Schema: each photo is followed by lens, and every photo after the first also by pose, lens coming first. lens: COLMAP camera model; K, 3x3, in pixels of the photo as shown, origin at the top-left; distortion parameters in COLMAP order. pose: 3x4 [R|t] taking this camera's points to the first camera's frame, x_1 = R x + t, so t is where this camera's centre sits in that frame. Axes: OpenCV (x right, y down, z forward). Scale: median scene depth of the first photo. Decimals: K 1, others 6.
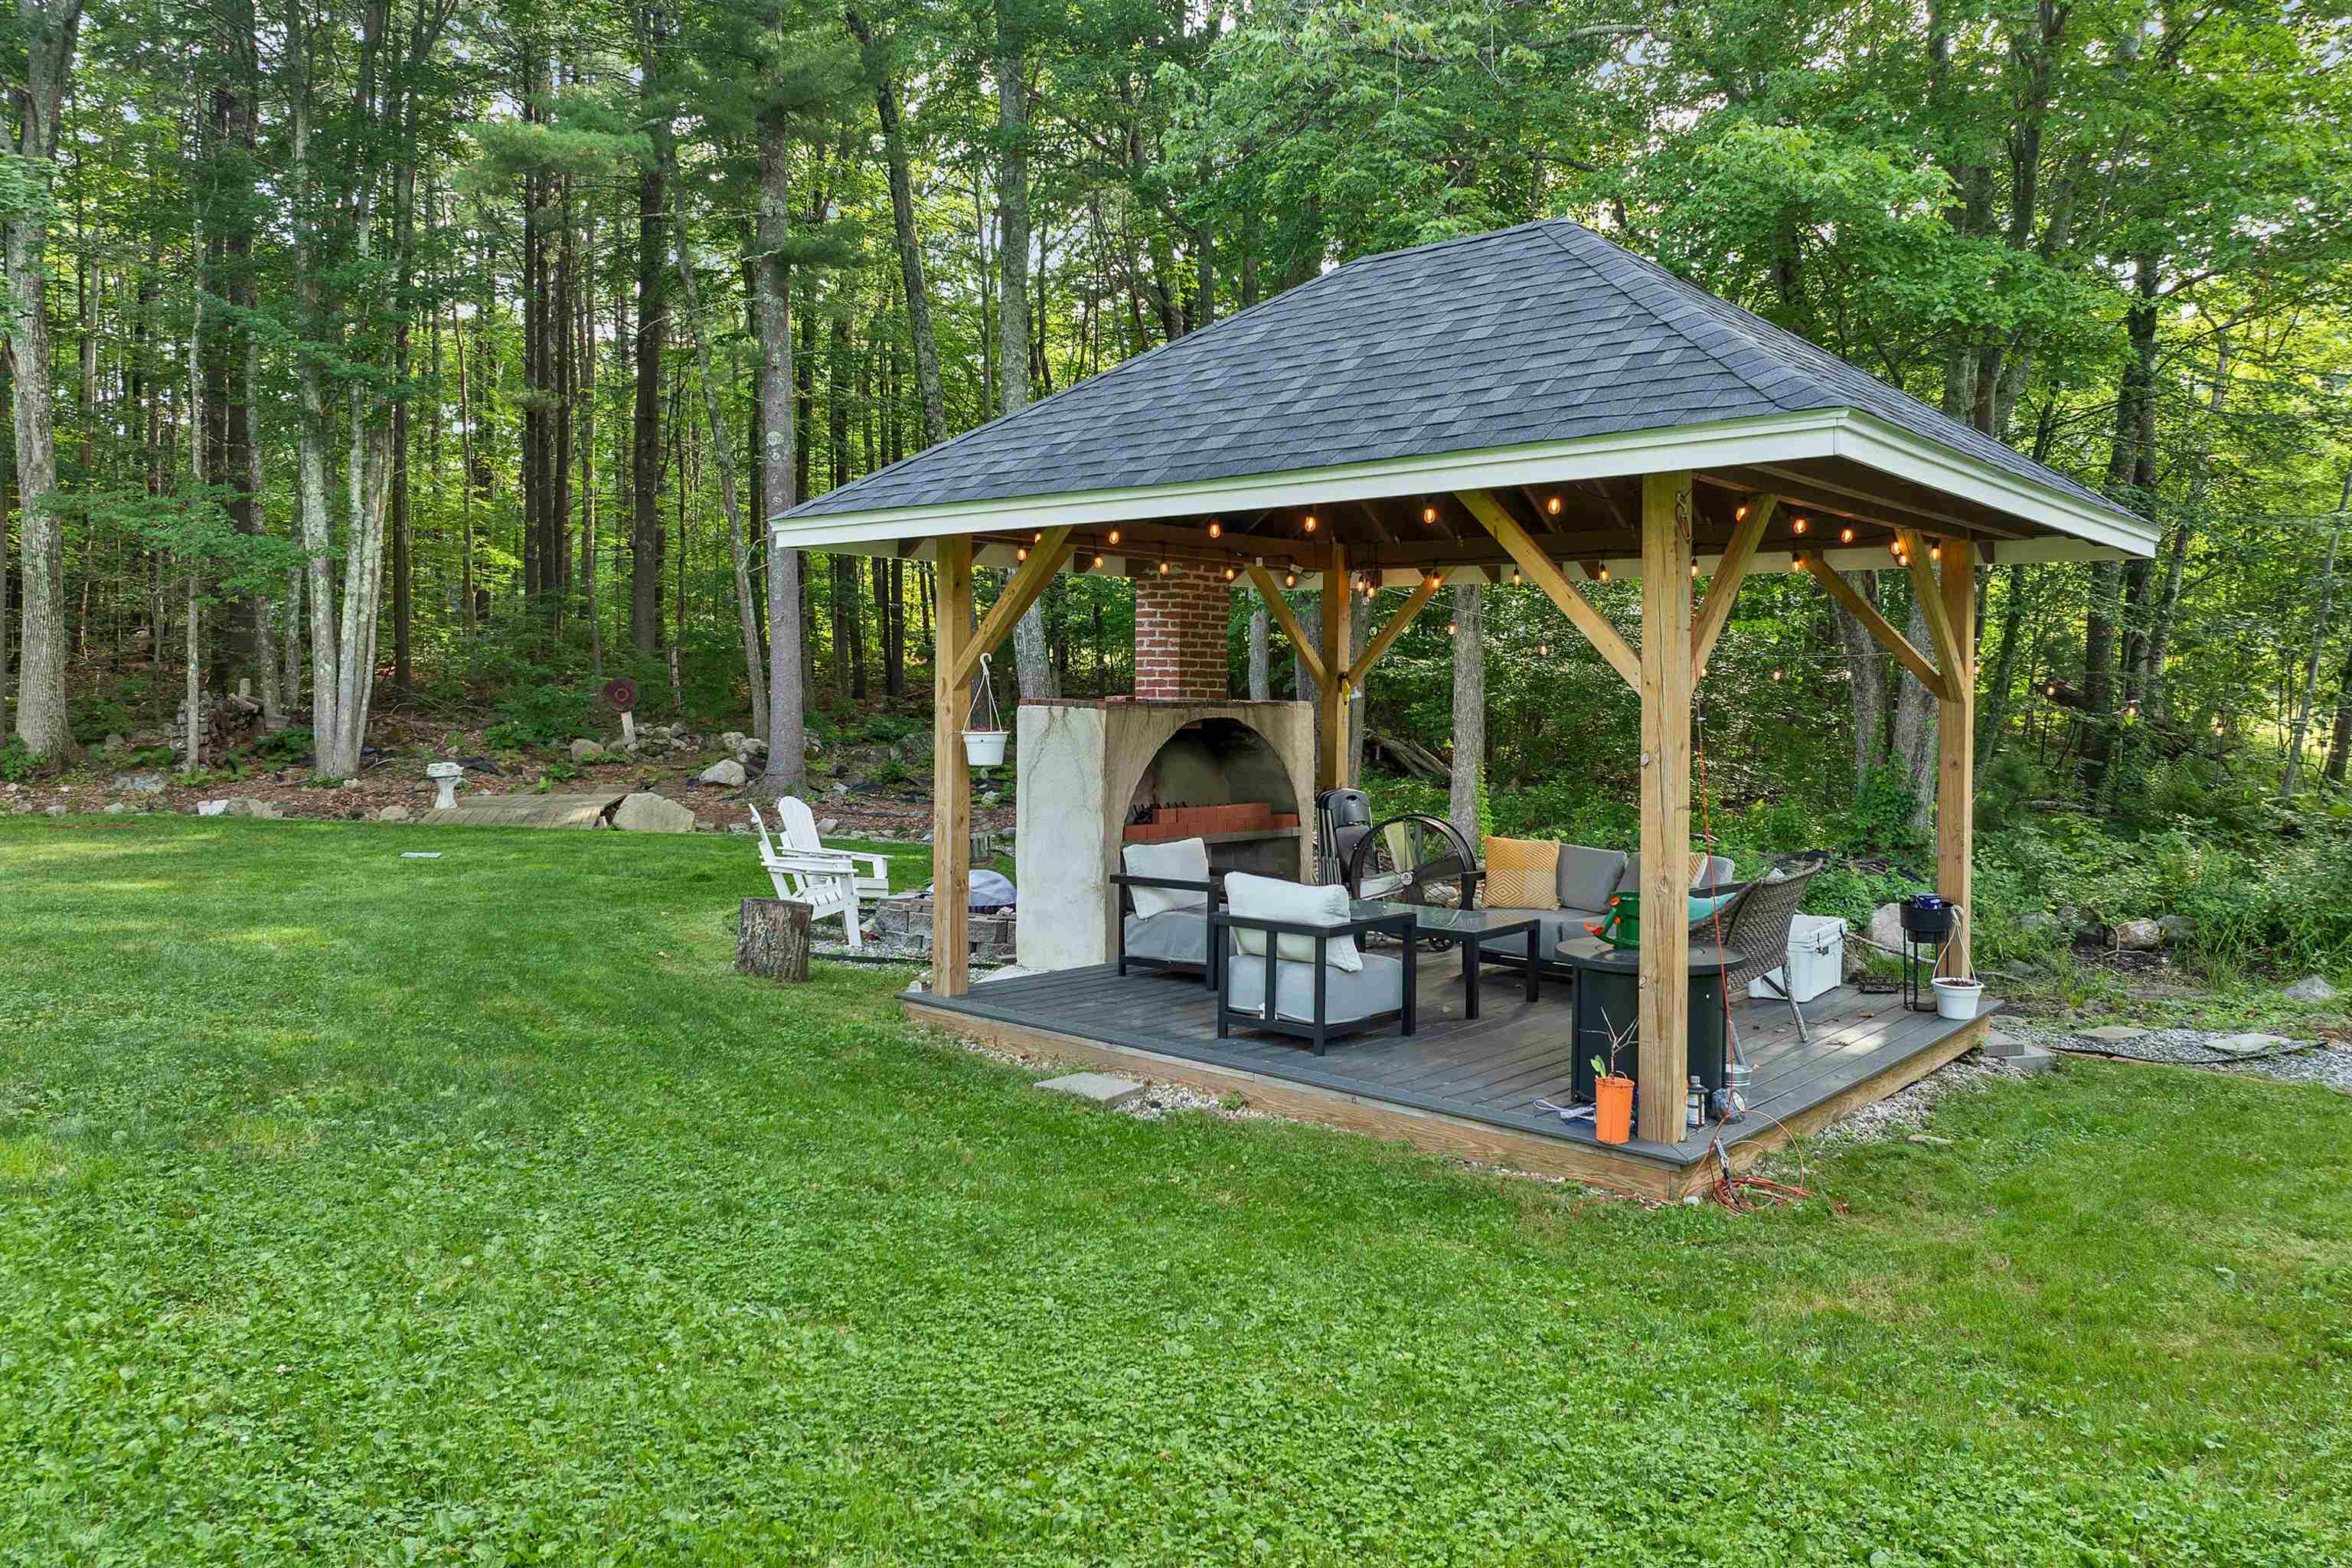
lens RADIAL K [[1690.7, 0, 1185.1], [0, 1690.7, 770.8], [0, 0, 1]] dist [-0.042557, 0.004995]
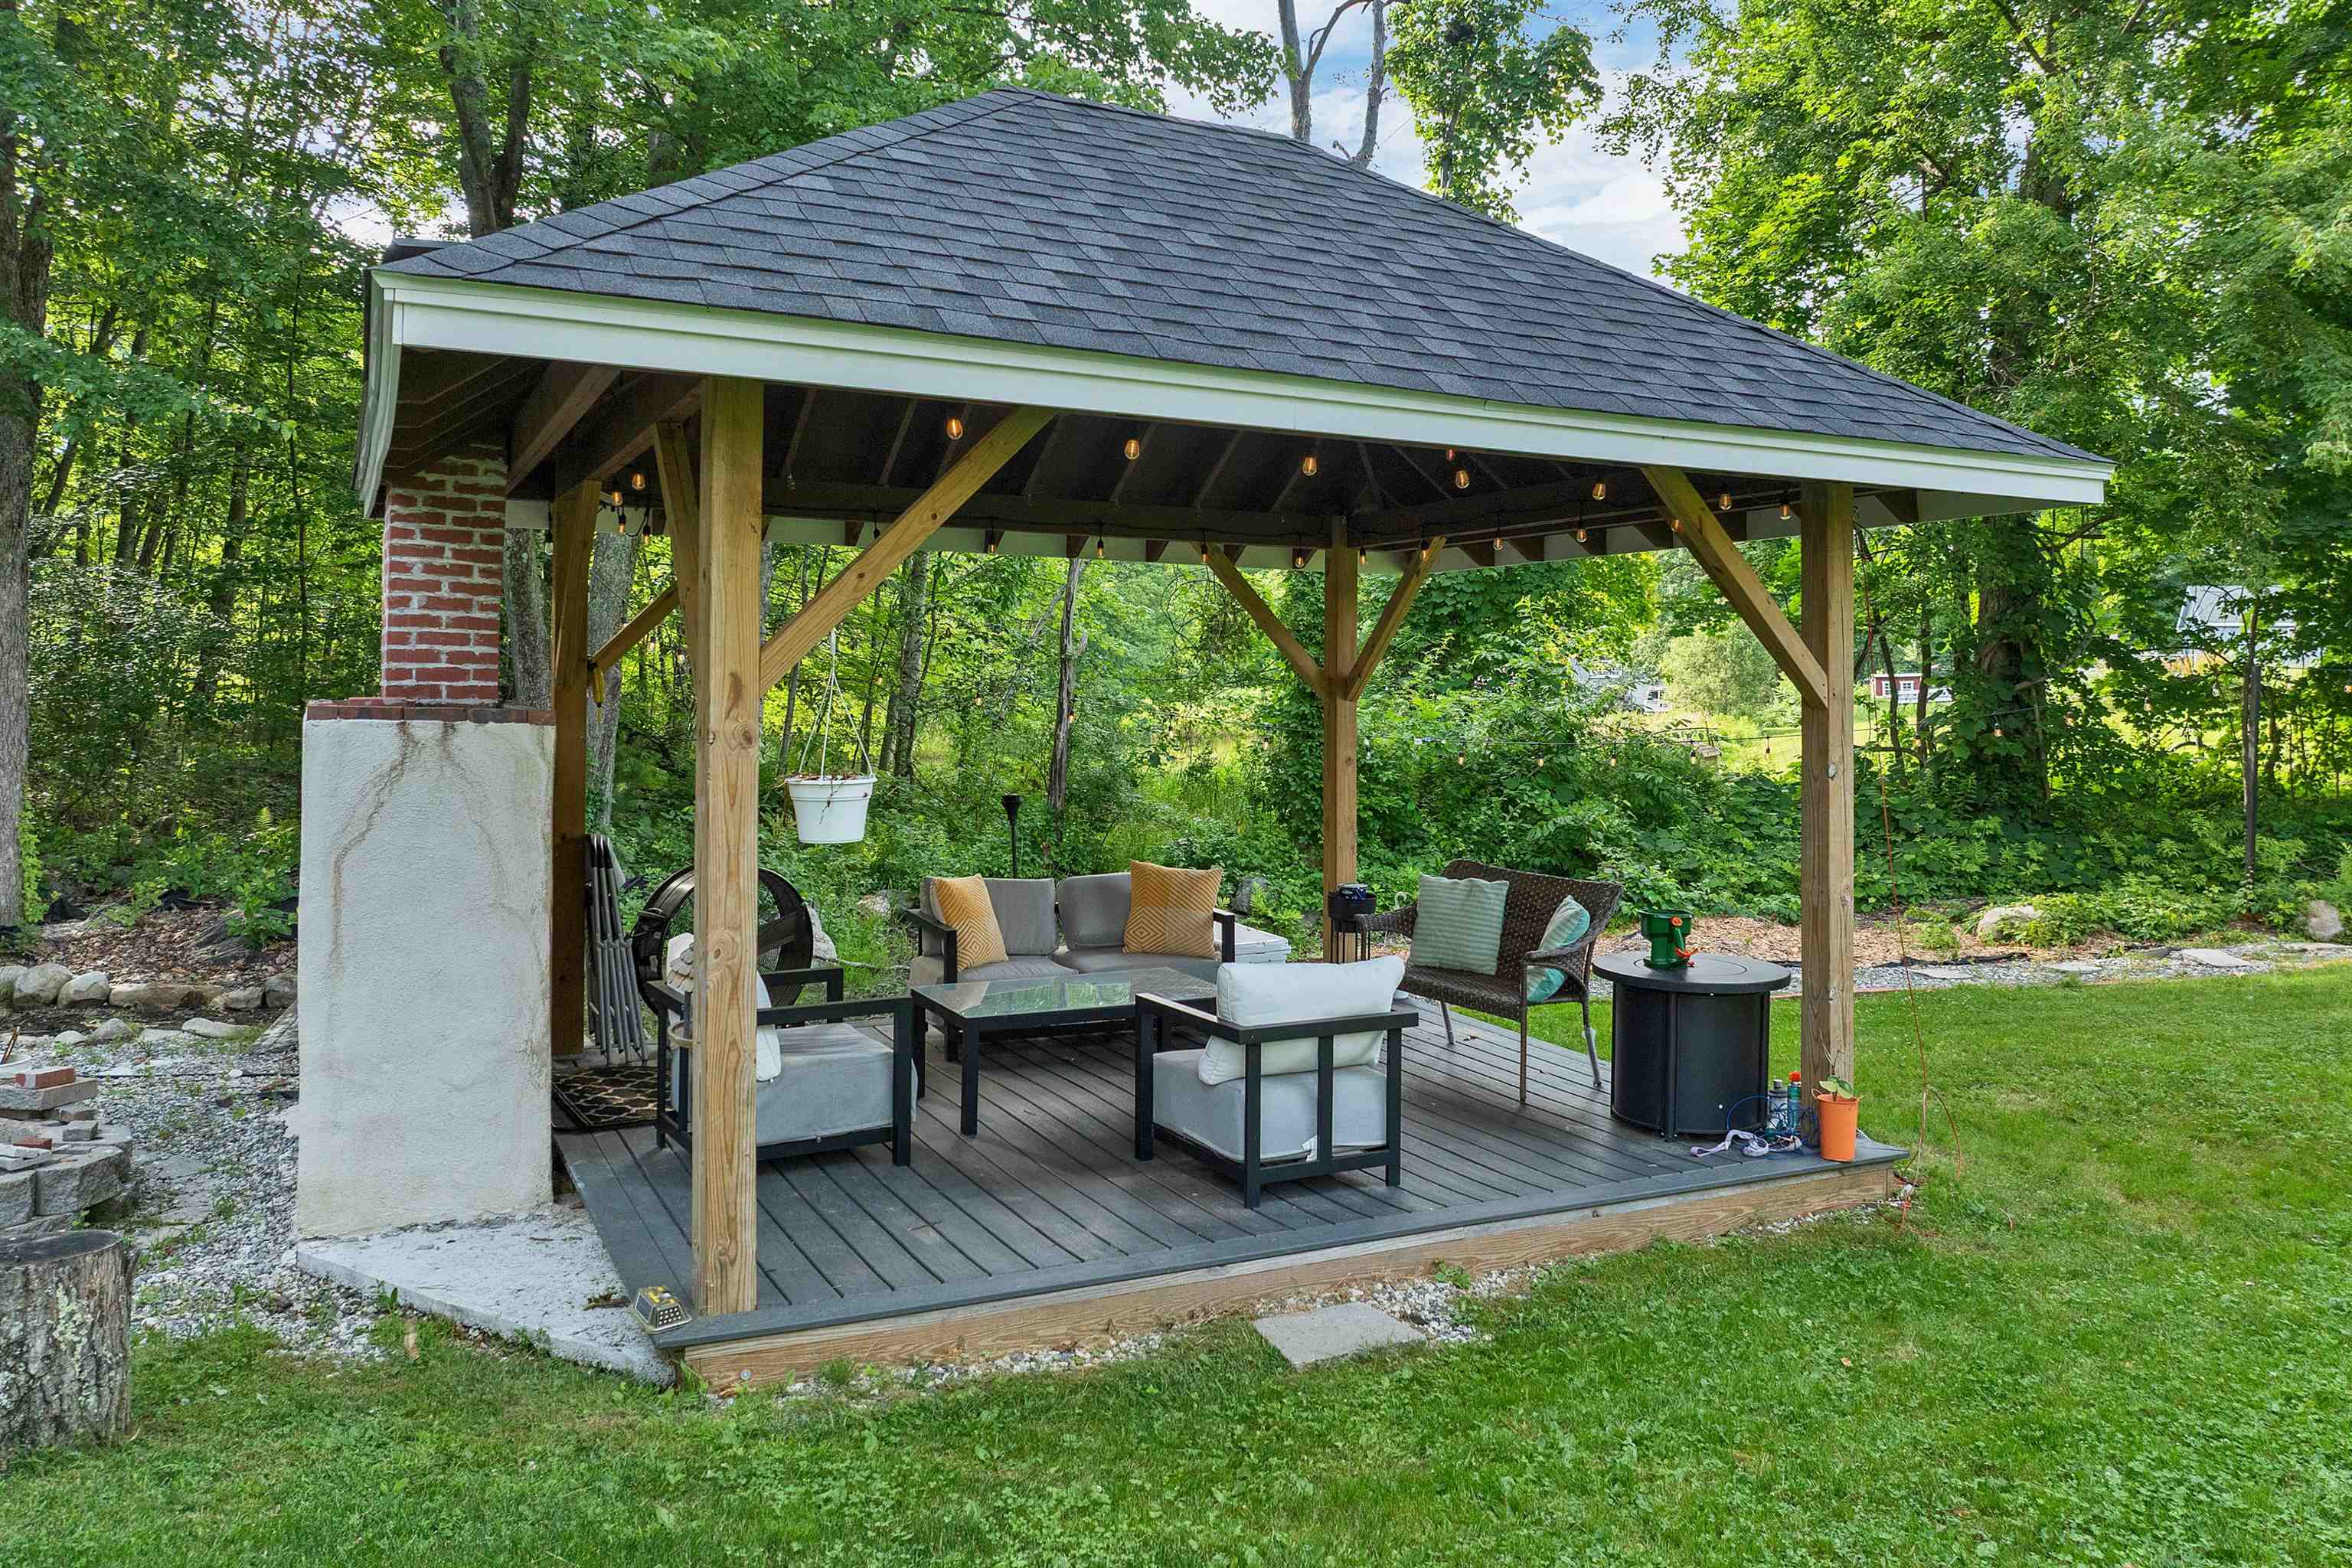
lens RADIAL K [[1690.7, 0, 1179.7], [0, 1690.7, 769.2], [0, 0, 1]] dist [-0.042557, 0.004995]
pose [[0.360693, -0.031115, 0.932166, -0.625122], [0.033209, 0.999238, 0.020503, -0.032966], [-0.932093, 0.023561, 0.361451, 0.793407]]
